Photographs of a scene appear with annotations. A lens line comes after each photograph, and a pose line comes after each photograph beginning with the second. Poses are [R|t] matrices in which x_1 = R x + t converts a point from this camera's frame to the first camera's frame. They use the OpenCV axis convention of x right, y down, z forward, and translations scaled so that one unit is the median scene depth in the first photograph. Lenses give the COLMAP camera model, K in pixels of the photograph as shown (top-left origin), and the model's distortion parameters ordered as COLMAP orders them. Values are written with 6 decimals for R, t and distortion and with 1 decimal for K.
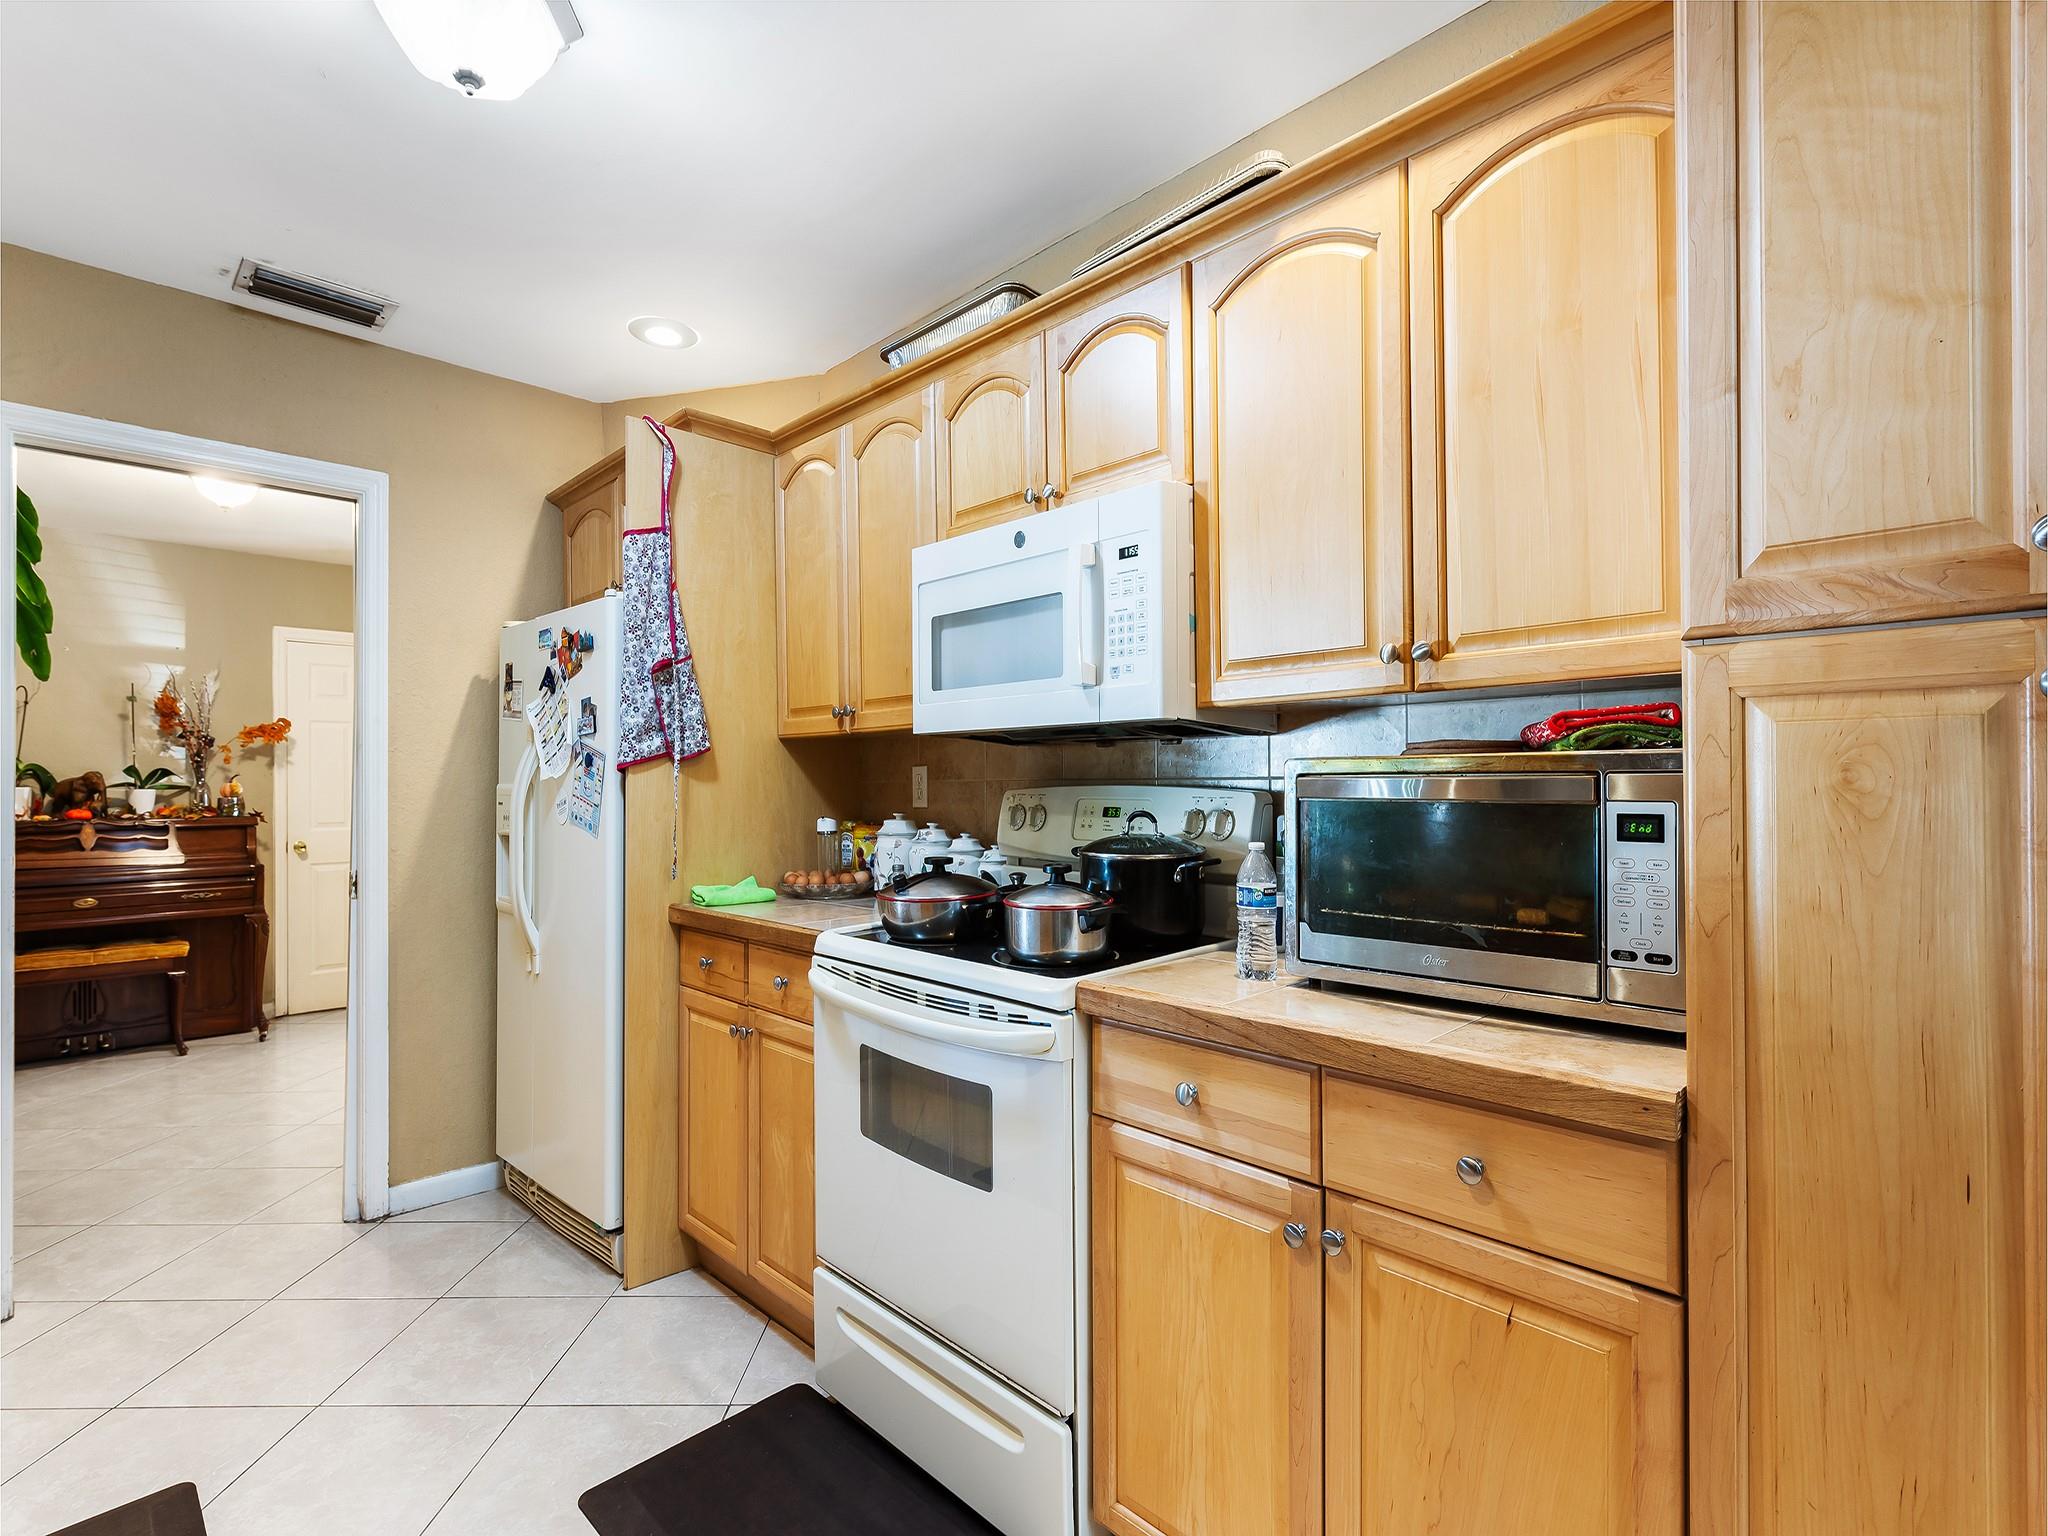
lens RADIAL K [[986.3, 0, 1017.3], [0, 986.3, 774.5], [0, 0, 1]] dist [0.009140, -0.001882]
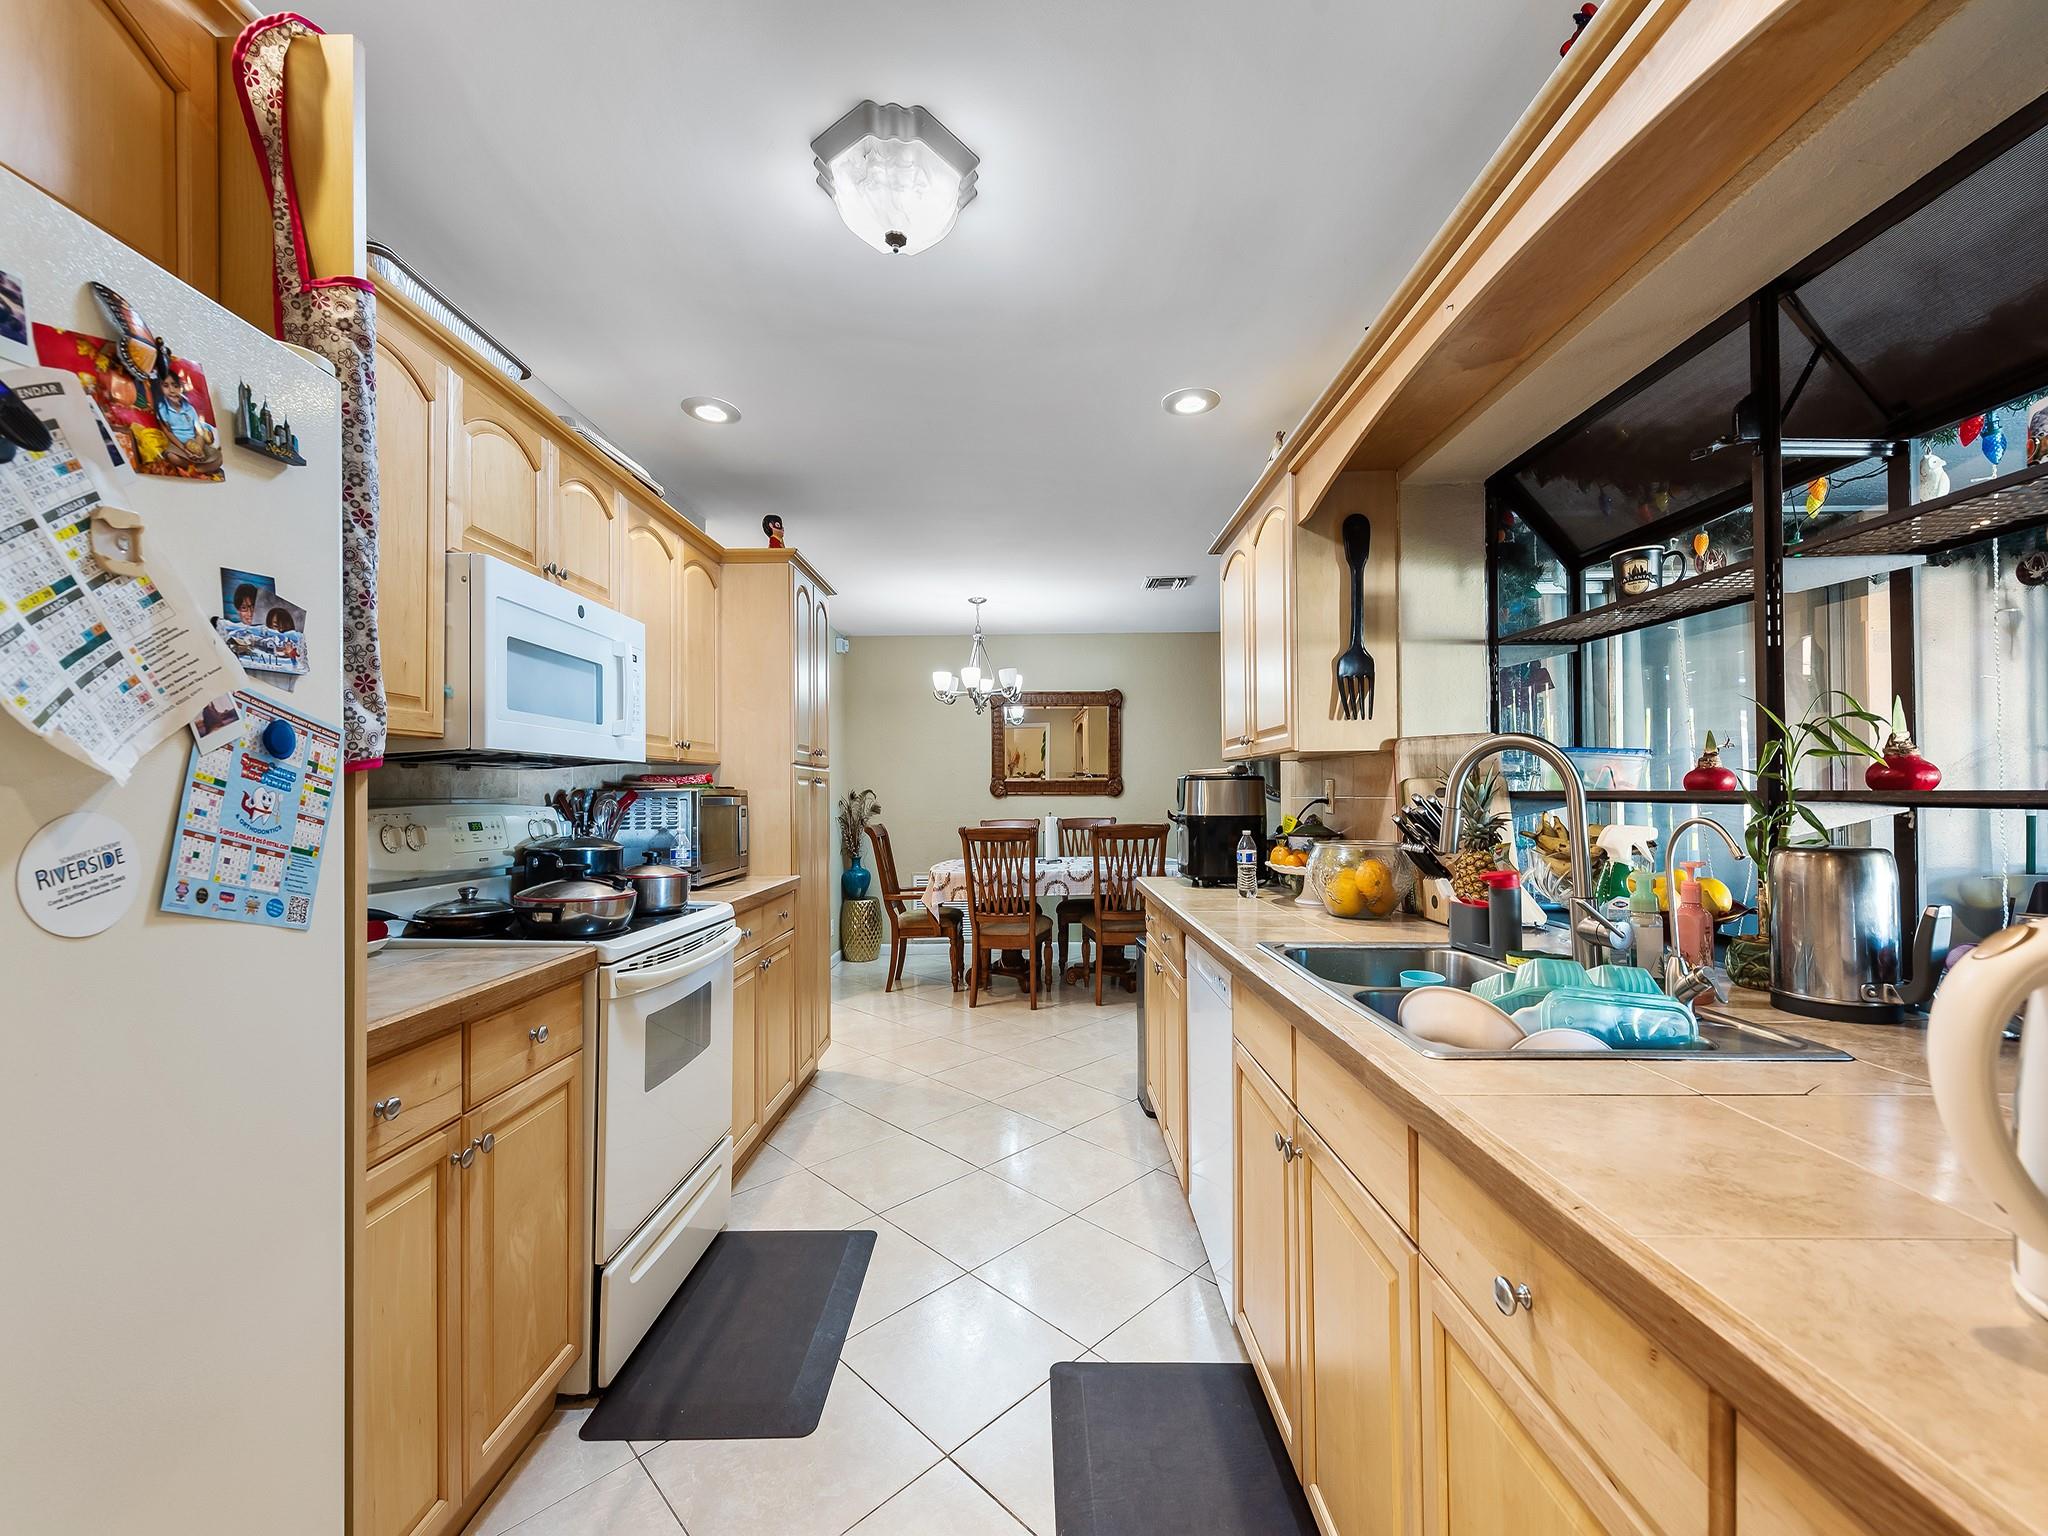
lens RADIAL K [[806.3, 0, 1014.9], [0, 806.3, 781.7], [0, 0, 1]] dist [0.007980, -0.002076]
pose [[-0.704496, 0.024238, 0.709294, -0.991178], [0.008092, 0.999626, -0.026121, 0.014565], [-0.709662, -0.012663, -0.704429, 1.162110]]
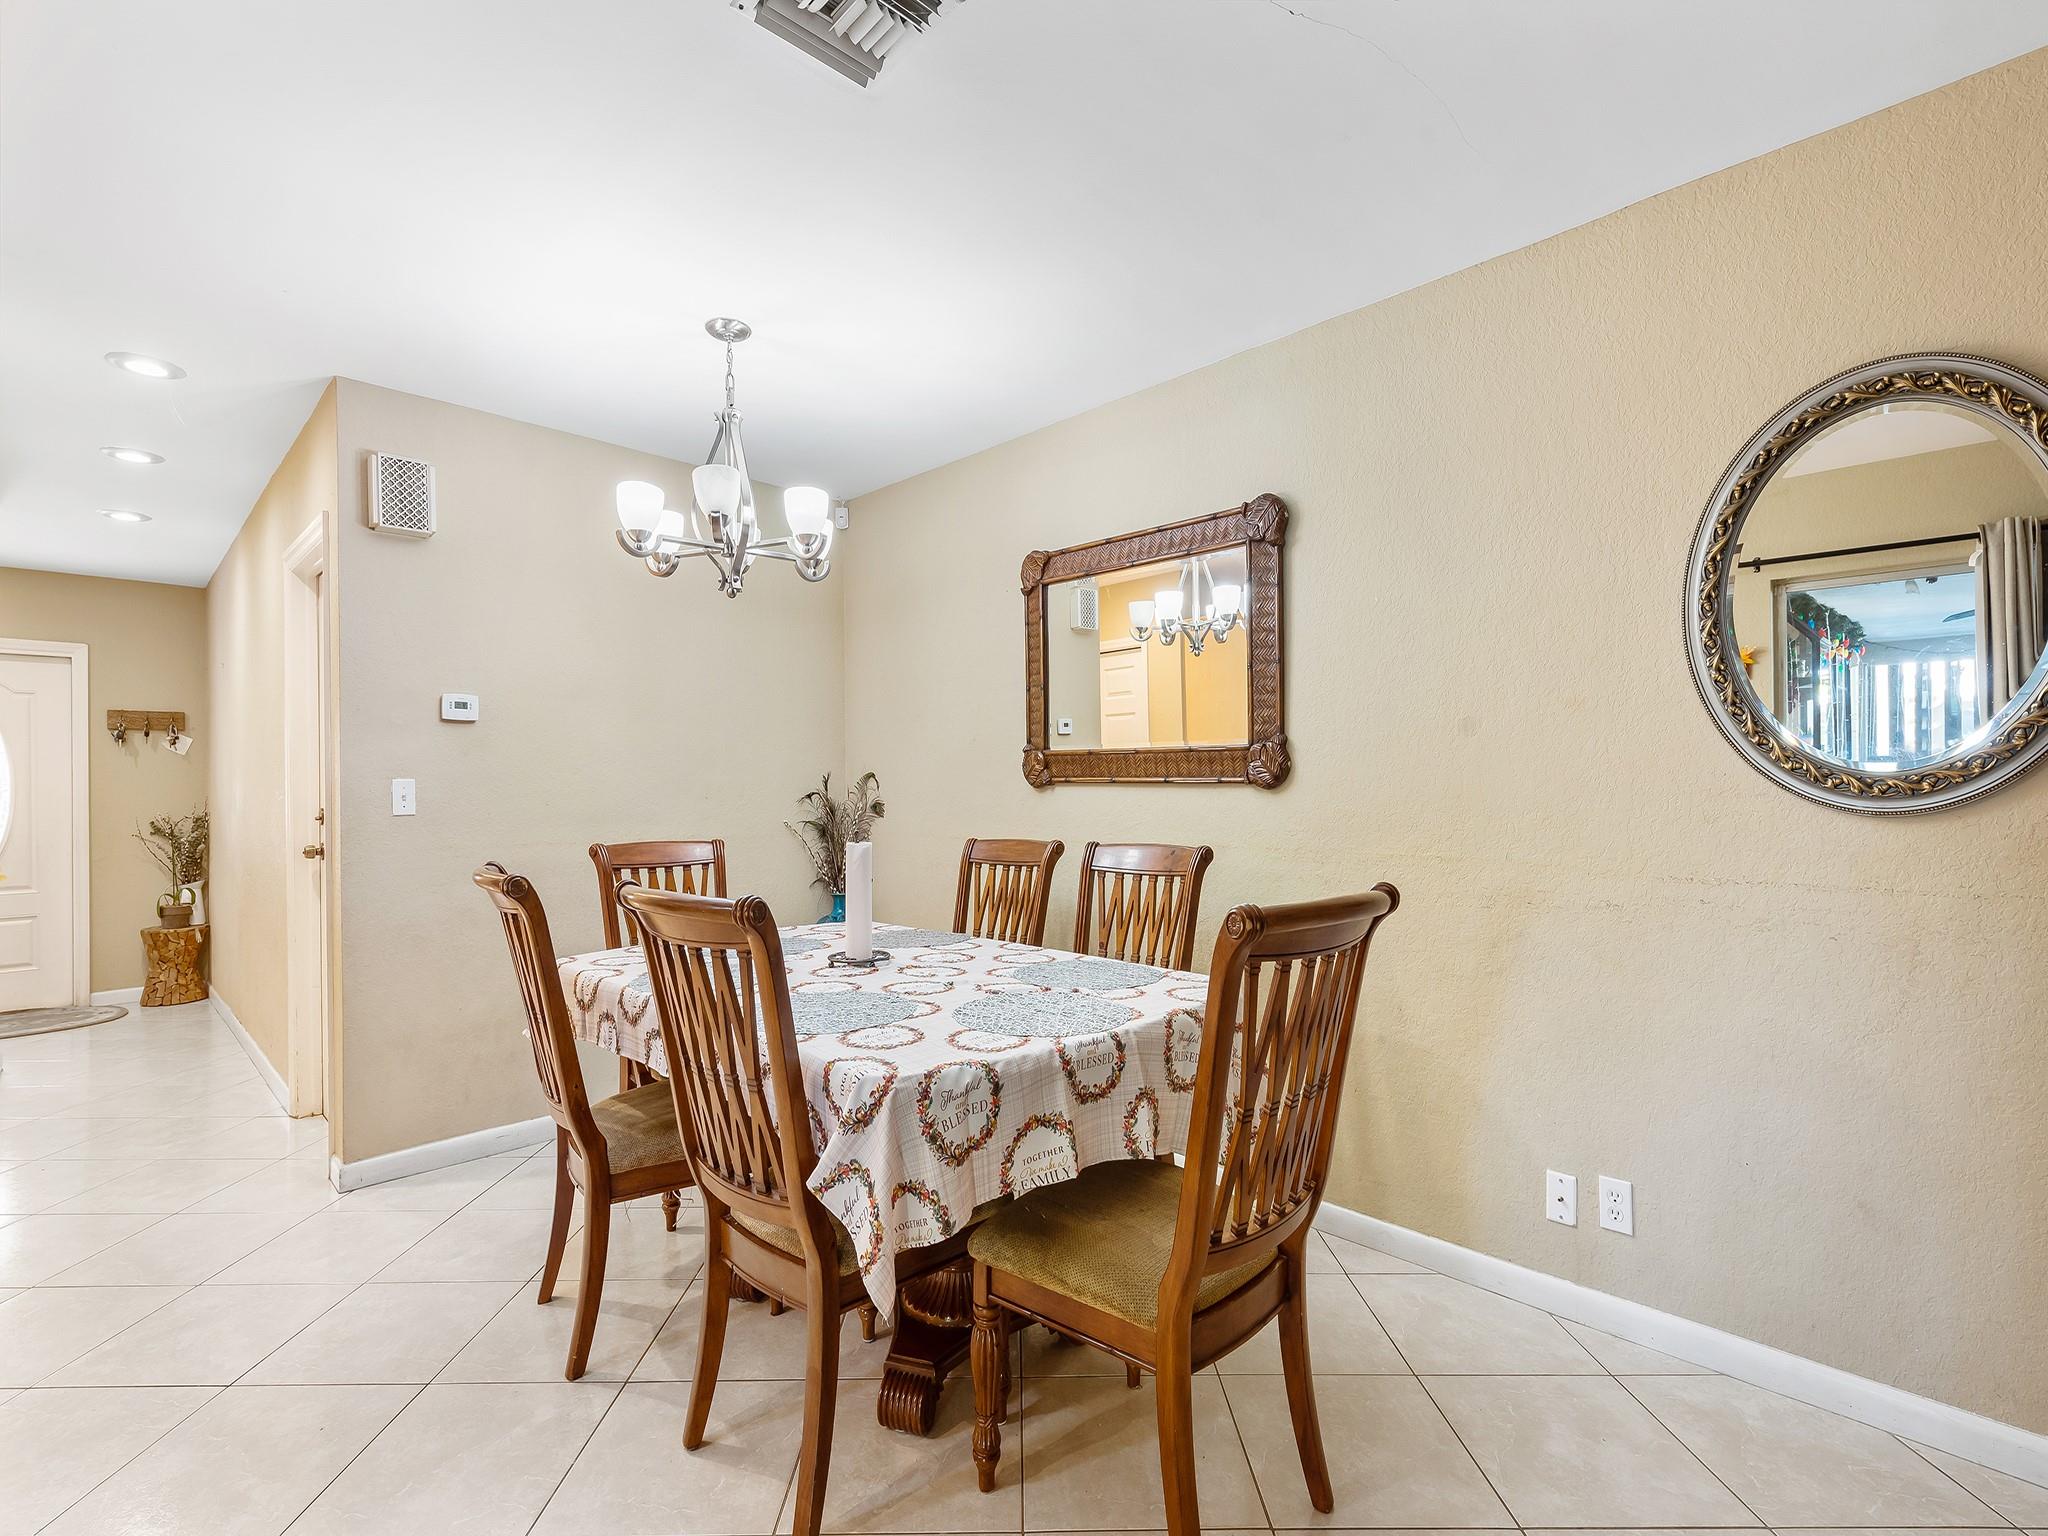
lens RADIAL K [[972.5, 0, 1019.0], [0, 972.5, 776.8], [0, 0, 1]] dist [0.006586, -0.003161]
pose [[-0.002844, 0.010581, 0.999940, -0.463943], [-0.001191, 0.999943, -0.010584, -0.008594], [-0.999995, -0.001221, -0.002831, -0.808942]]
